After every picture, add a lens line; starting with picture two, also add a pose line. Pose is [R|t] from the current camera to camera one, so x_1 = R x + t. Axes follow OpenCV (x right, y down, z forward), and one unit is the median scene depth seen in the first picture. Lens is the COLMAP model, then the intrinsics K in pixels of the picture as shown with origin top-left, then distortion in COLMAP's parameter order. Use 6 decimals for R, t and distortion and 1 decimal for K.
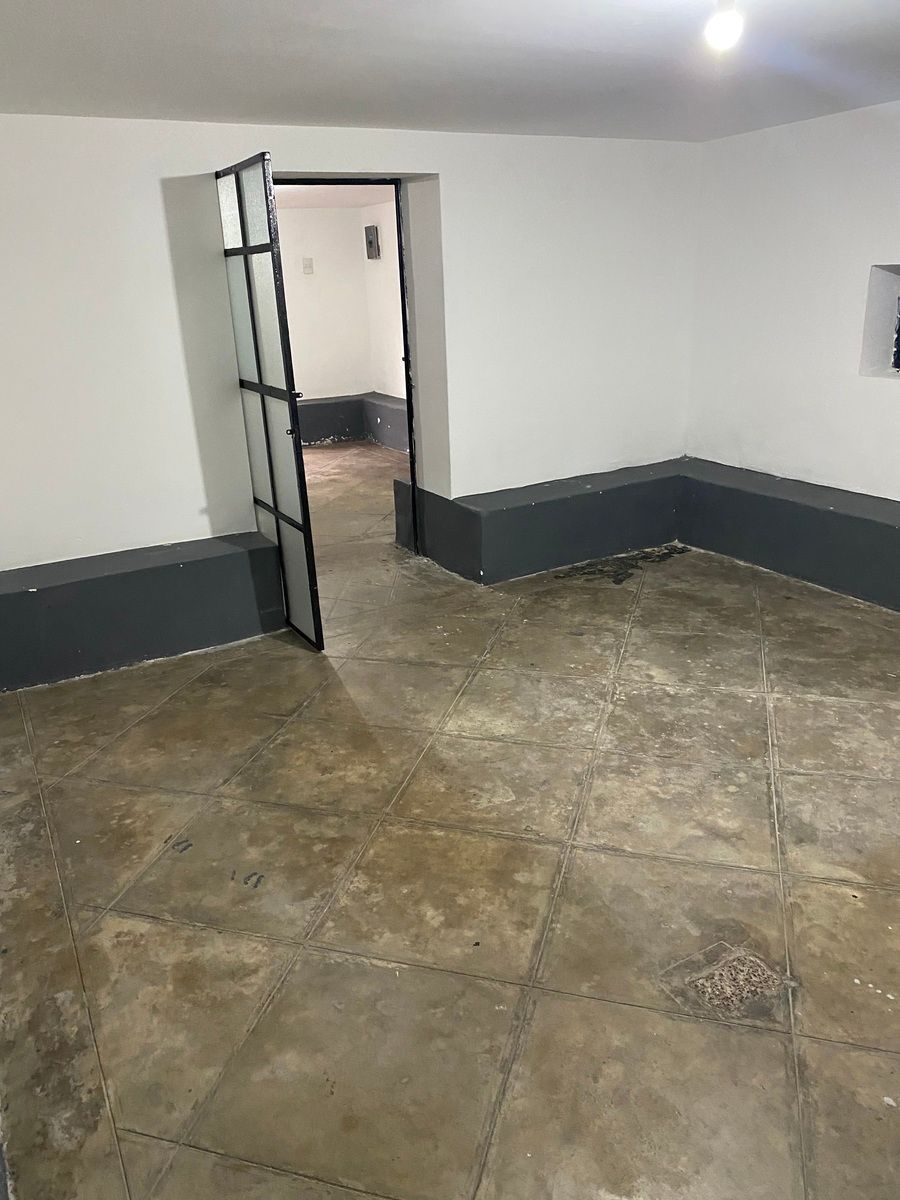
lens RADIAL K [[904.4, 0, 450.0], [0, 904.4, 600.0], [0, 0, 1]] dist [0.056904, -0.099107]
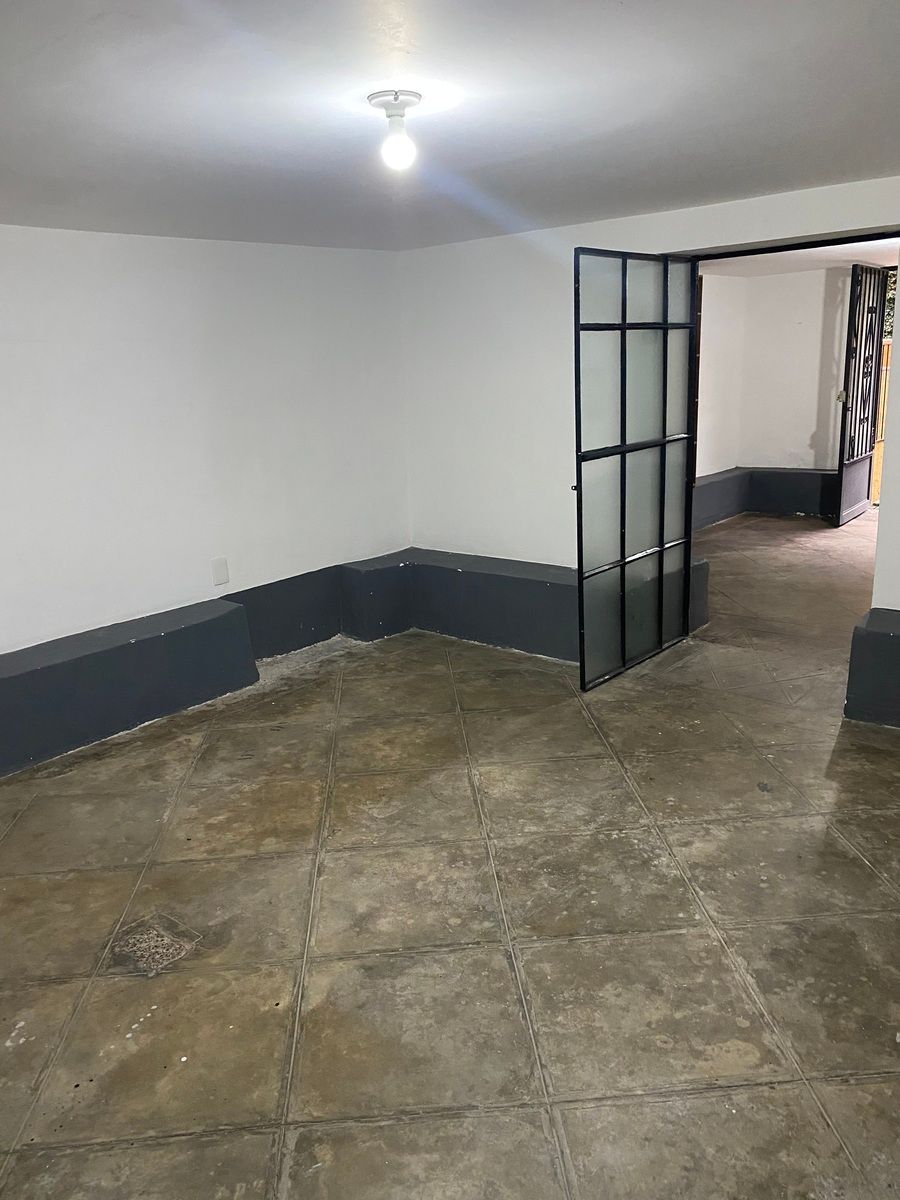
lens RADIAL K [[904.4, 0, 450.0], [0, 904.4, 600.0], [0, 0, 1]] dist [0.056904, -0.099107]
pose [[0.359503, 0.265090, -0.894698, 1.018221], [-0.288131, 0.943483, 0.163769, -0.244132], [0.887546, 0.198914, 0.415566, 0.528925]]
